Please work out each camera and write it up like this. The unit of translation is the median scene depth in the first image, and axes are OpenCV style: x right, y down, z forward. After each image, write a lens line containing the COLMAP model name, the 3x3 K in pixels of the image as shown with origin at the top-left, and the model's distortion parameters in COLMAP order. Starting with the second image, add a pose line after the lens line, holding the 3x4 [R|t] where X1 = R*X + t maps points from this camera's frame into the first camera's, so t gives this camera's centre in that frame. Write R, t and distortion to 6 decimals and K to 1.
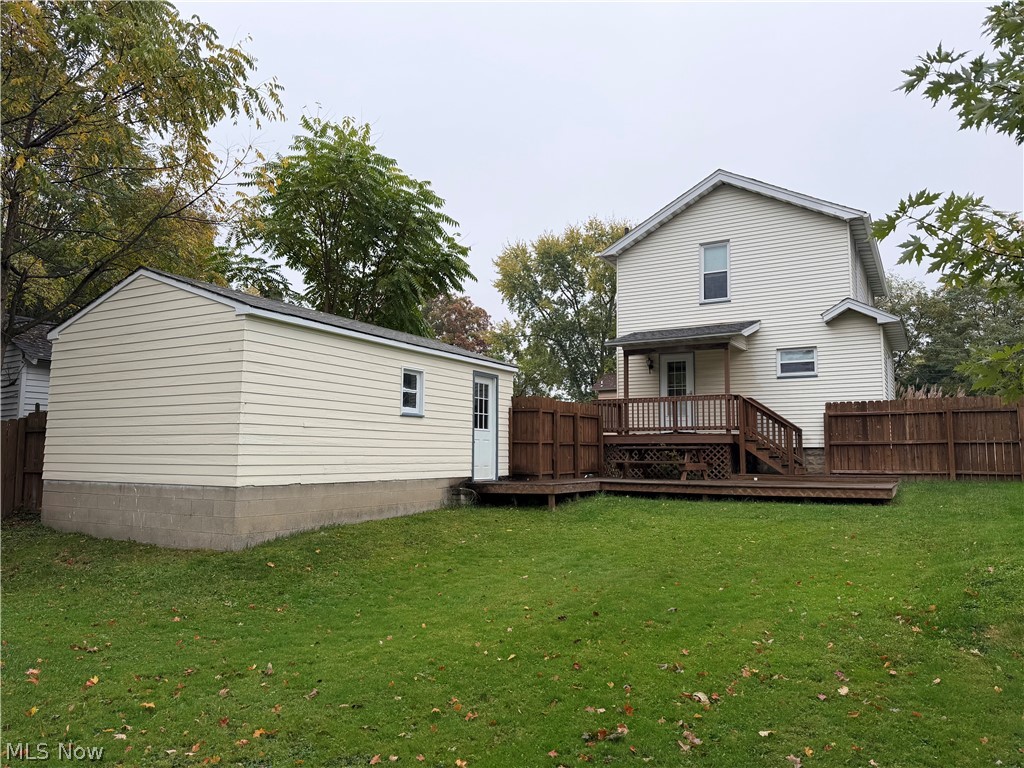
lens RADIAL K [[698.0, 0, 516.2], [0, 698.0, 383.4], [0, 0, 1]] dist [0.042010, -0.000841]
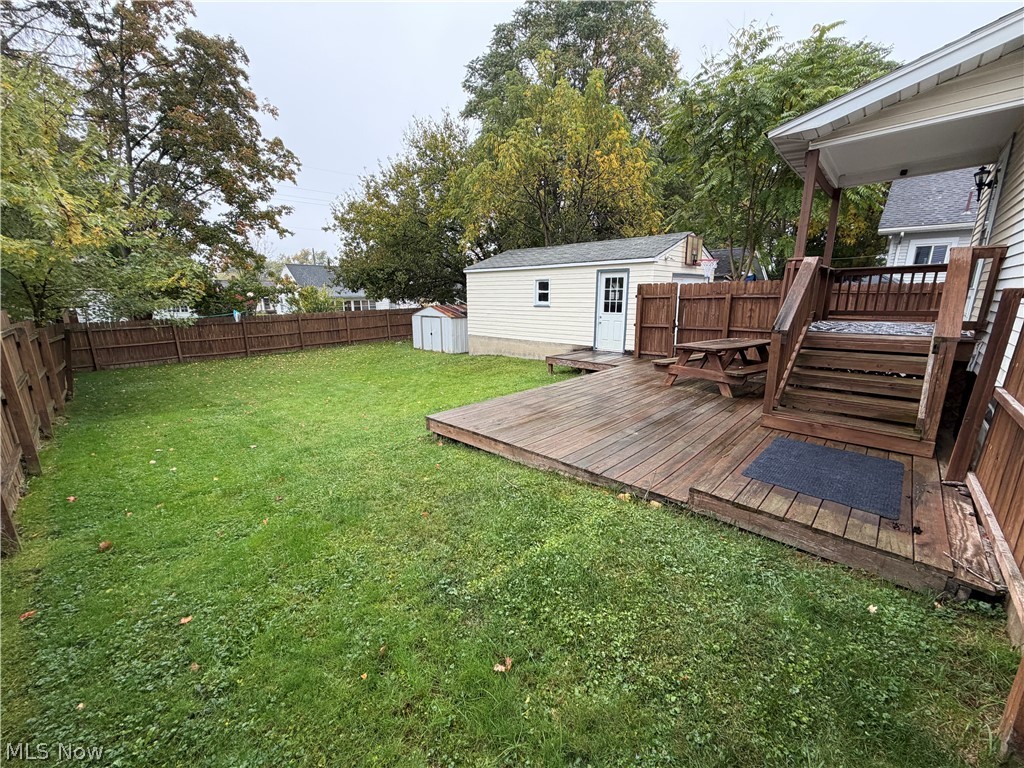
lens RADIAL K [[411.4, 0, 511.0], [0, 411.4, 379.9], [0, 0, 1]] dist [0.001555, -0.000237]
pose [[-0.240707, 0.192989, -0.951218, 0.703467], [0.105258, 0.979443, 0.172080, 0.032479], [0.964874, -0.058703, -0.256072, 0.919681]]
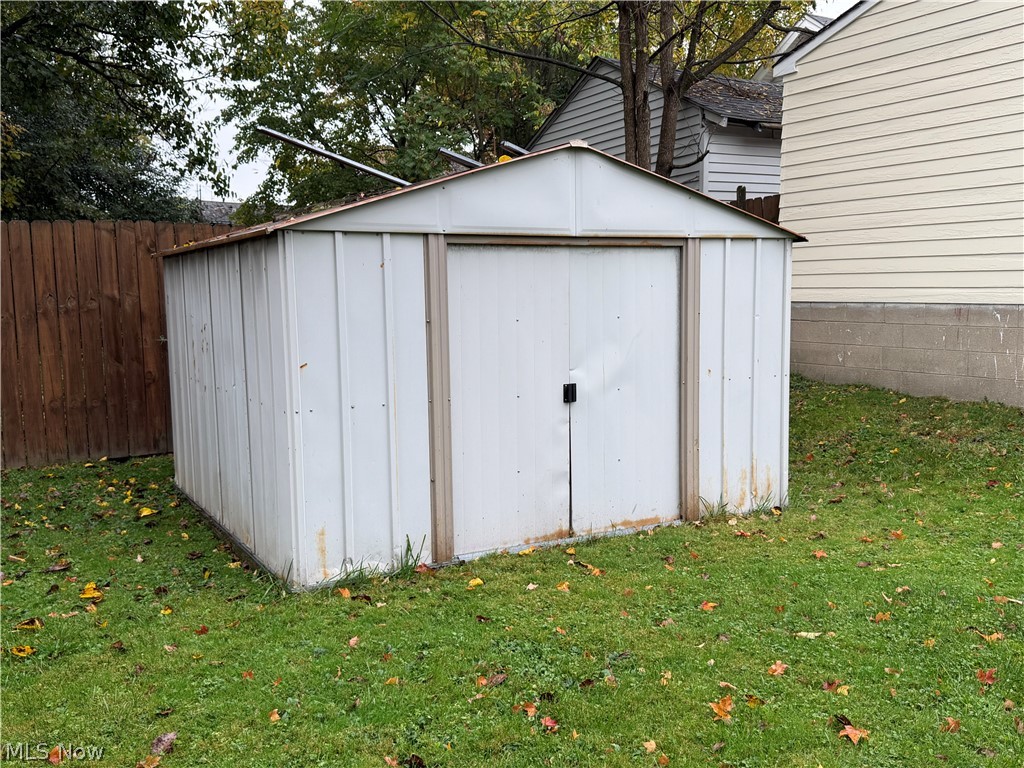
lens RADIAL K [[971.1, 0, 513.4], [0, 971.1, 386.6], [0, 0, 1]] dist [0.071682, 0.000000]
pose [[0.865146, 0.035229, -0.500281, -0.307038], [0.069603, 0.979442, 0.189336, 0.018133], [0.496666, -0.198625, 0.844909, 0.079058]]
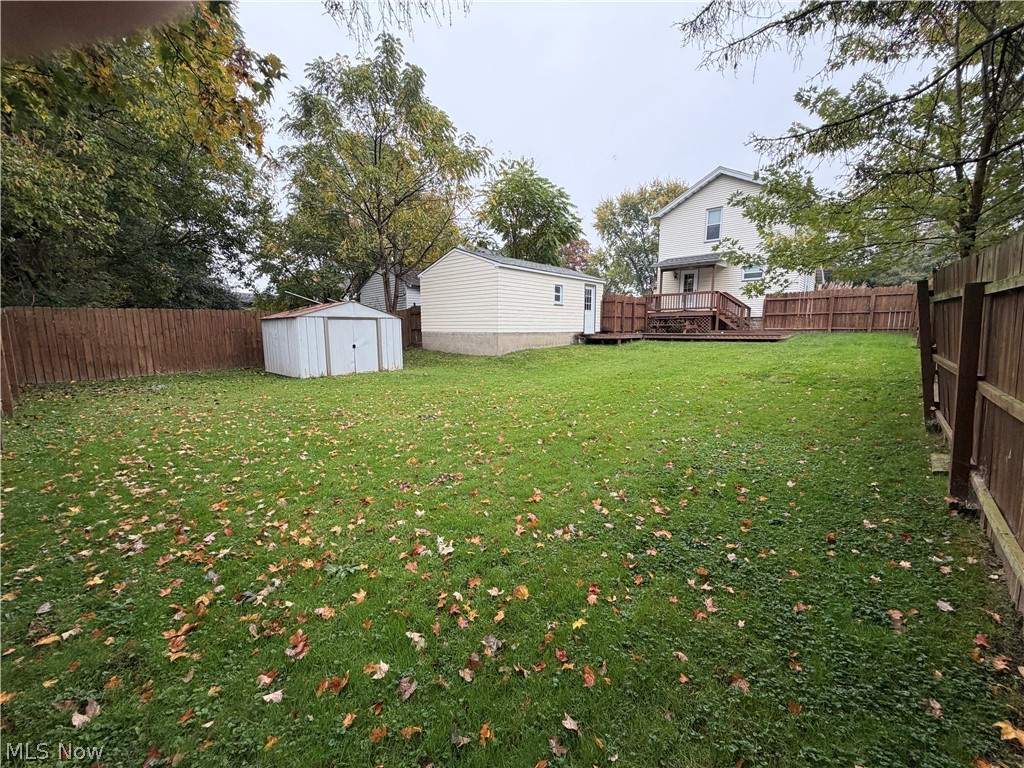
lens RADIAL K [[411.4, 0, 507.7], [0, 411.4, 385.5], [0, 0, 1]] dist [0.001555, -0.000237]
pose [[0.974321, 0.024523, -0.223824, -0.000253], [0.029842, 0.971218, 0.236314, -0.017592], [0.223177, -0.236925, 0.945547, -0.314770]]
